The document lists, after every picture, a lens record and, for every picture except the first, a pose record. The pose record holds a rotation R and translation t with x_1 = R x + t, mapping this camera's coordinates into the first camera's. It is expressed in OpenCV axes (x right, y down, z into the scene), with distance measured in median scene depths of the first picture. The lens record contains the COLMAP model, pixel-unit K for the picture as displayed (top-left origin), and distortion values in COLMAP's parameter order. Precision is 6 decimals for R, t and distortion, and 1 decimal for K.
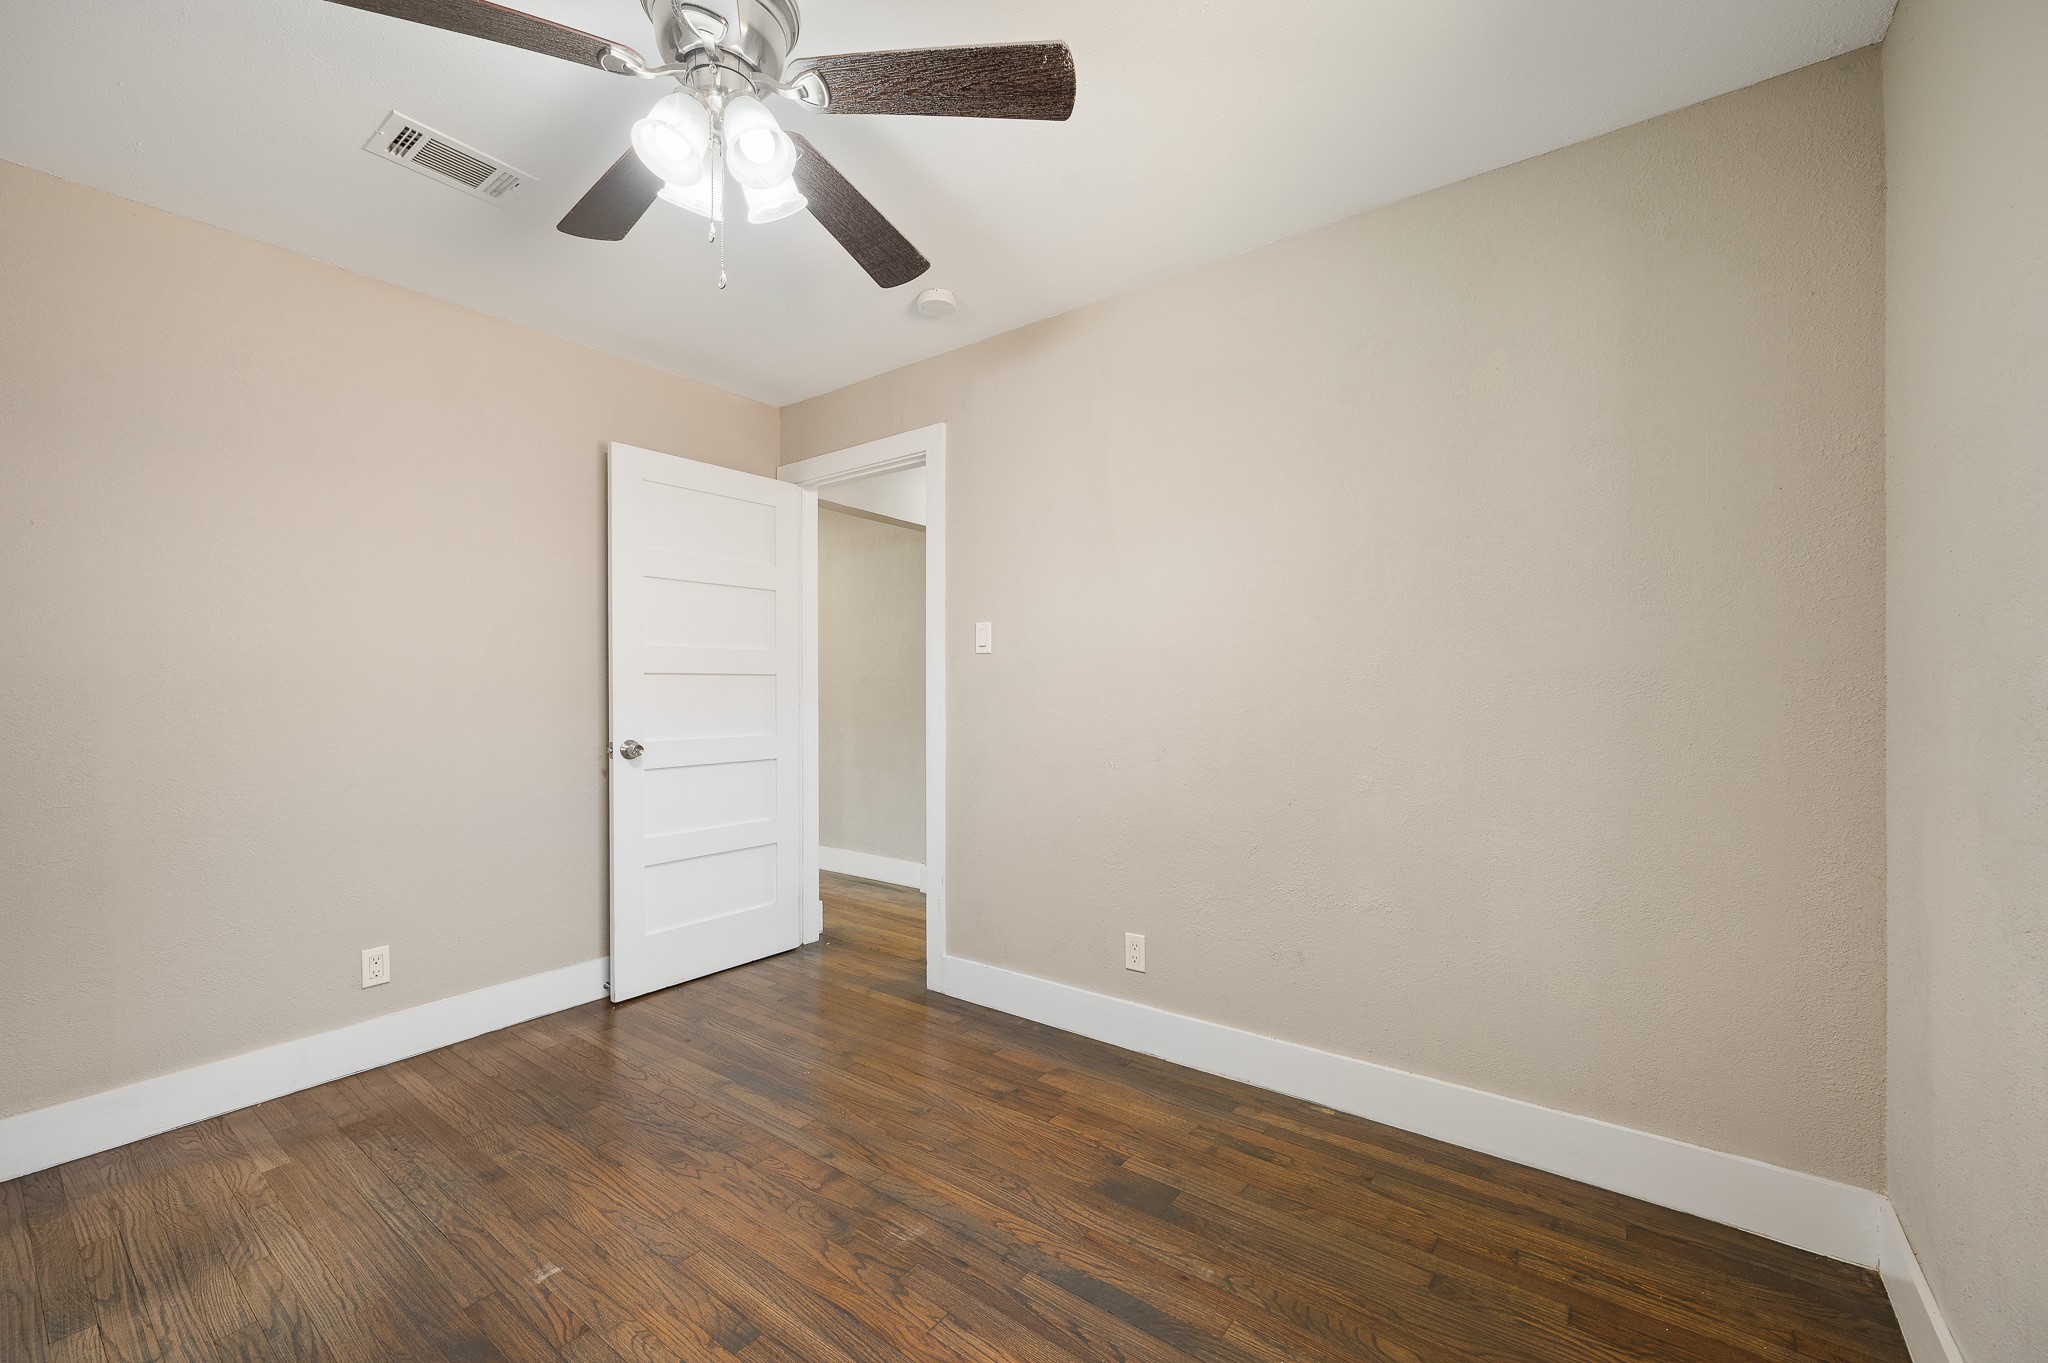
lens RADIAL K [[823.5, 0, 1026.6], [0, 823.5, 681.8], [0, 0, 1]] dist [-0.000308, 0.001716]
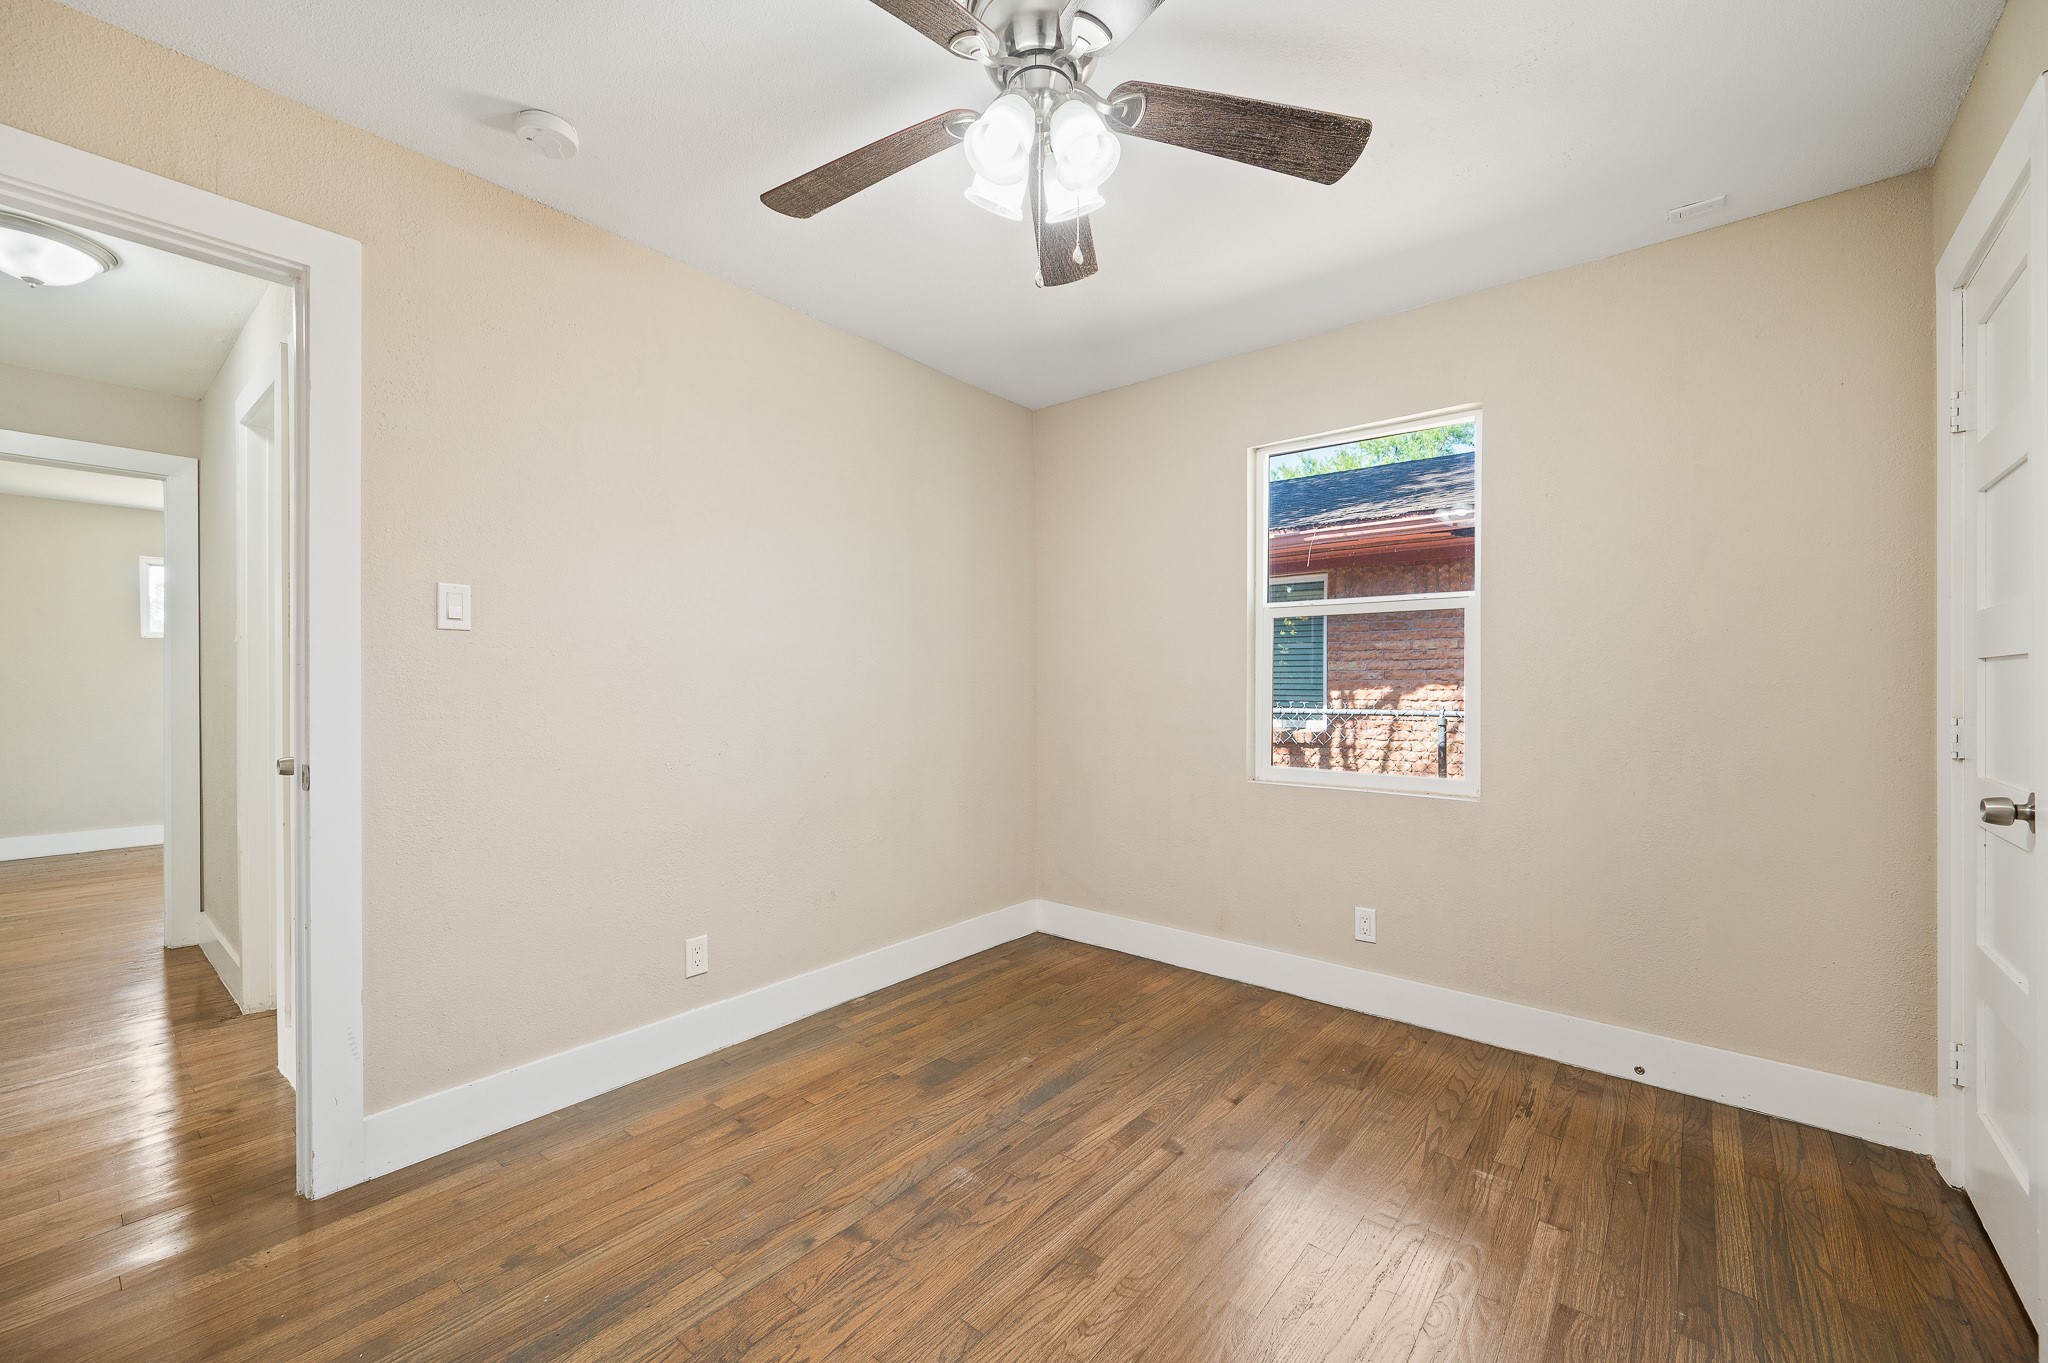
lens RADIAL K [[823.5, 0, 1025.7], [0, 823.5, 683.1], [0, 0, 1]] dist [-0.000308, 0.001716]
pose [[0.043520, 0.006438, 0.999032, -1.071905], [-0.004770, 0.999969, -0.006237, 0.017545], [-0.999041, -0.004494, 0.043549, 0.755781]]
